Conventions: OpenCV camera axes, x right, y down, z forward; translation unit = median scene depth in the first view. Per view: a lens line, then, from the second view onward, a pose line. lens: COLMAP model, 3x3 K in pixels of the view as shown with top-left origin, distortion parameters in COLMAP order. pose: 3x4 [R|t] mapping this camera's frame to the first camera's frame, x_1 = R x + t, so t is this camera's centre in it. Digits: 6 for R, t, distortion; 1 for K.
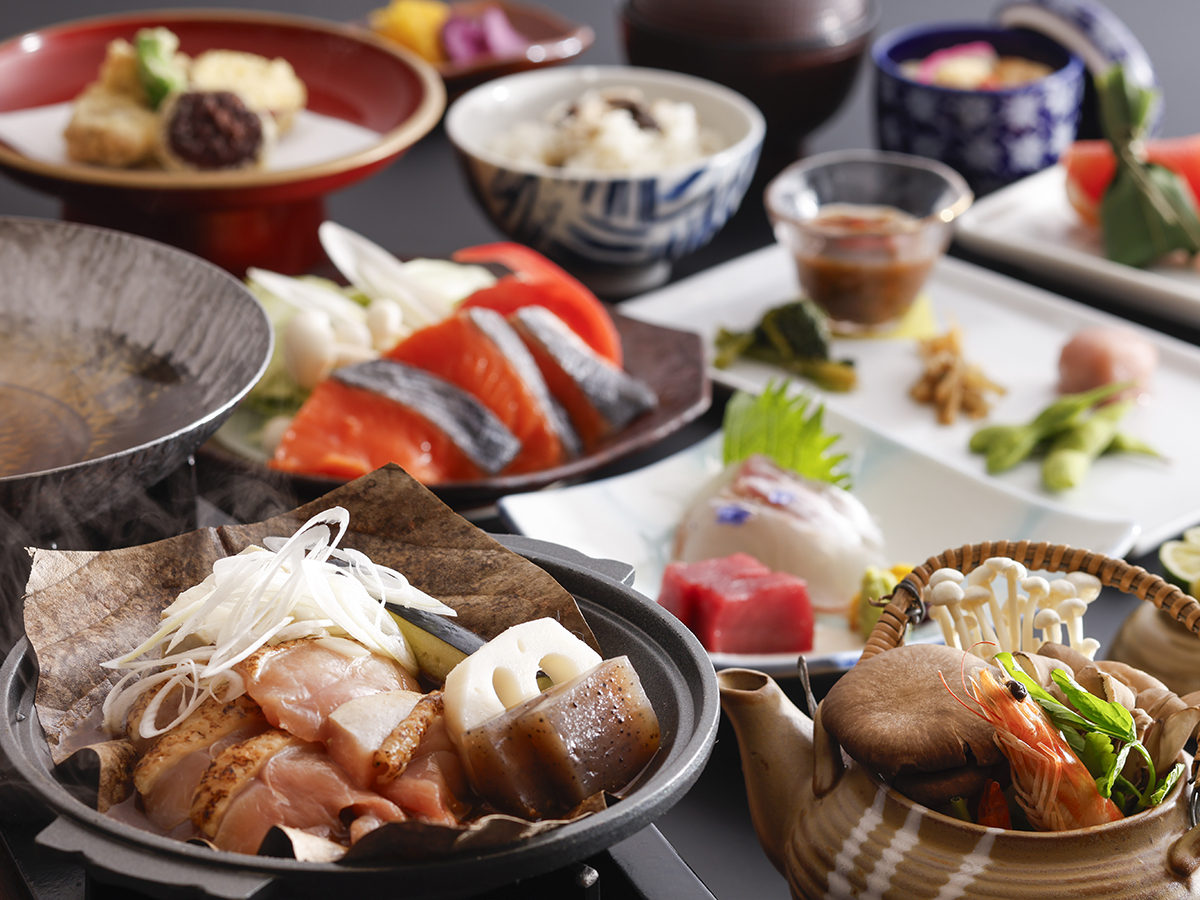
lens RADIAL K [[4847.4, 0, 600.0], [0, 4847.4, 450.0], [0, 0, 1]] dist [-1.803132, -1.340243]
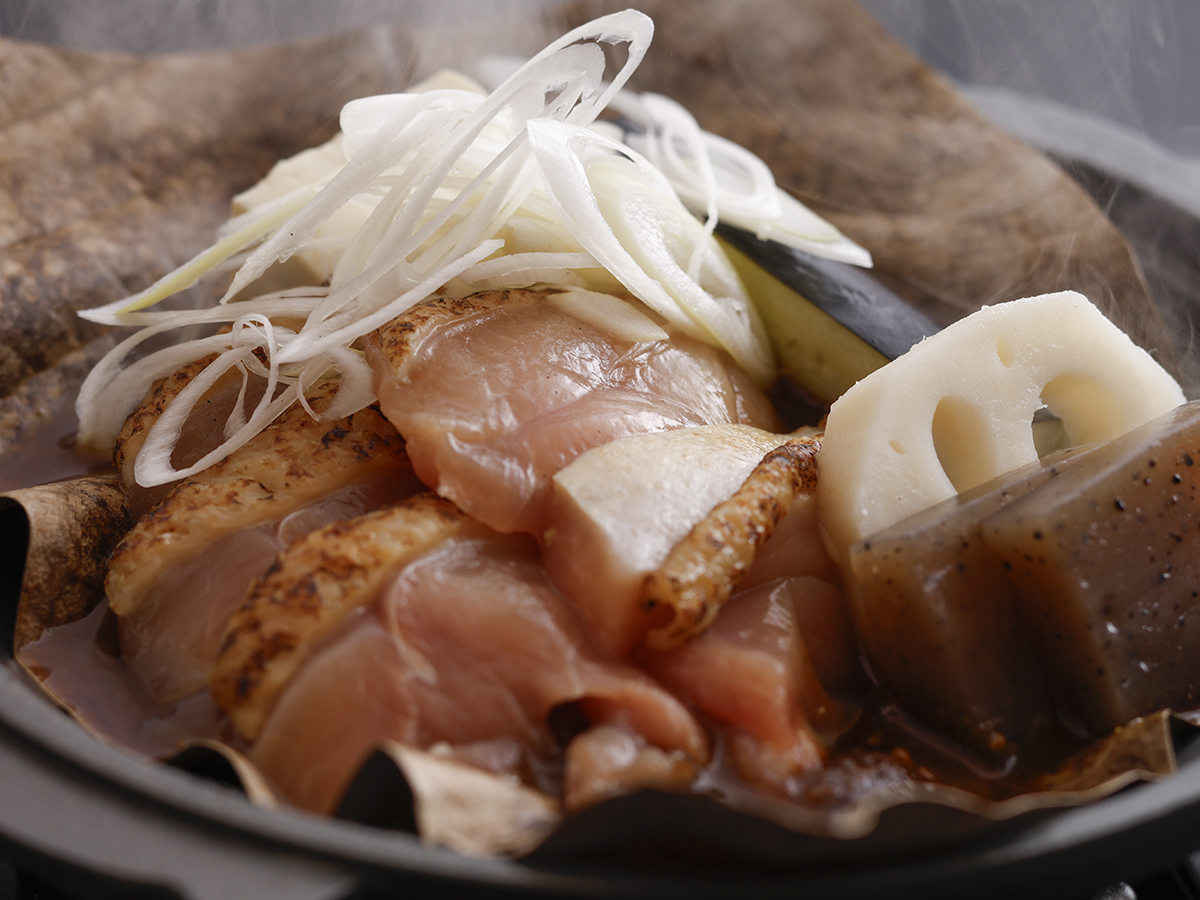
lens RADIAL K [[4853.9, 0, 600.0], [0, 4853.9, 450.0], [0, 0, 1]] dist [-0.215422, 26.475492]
pose [[0.991720, 0.093793, -0.087722, -0.013500], [-0.084910, 0.991355, 0.100032, 0.008155], [0.096346, -0.091755, 0.991110, 0.556681]]
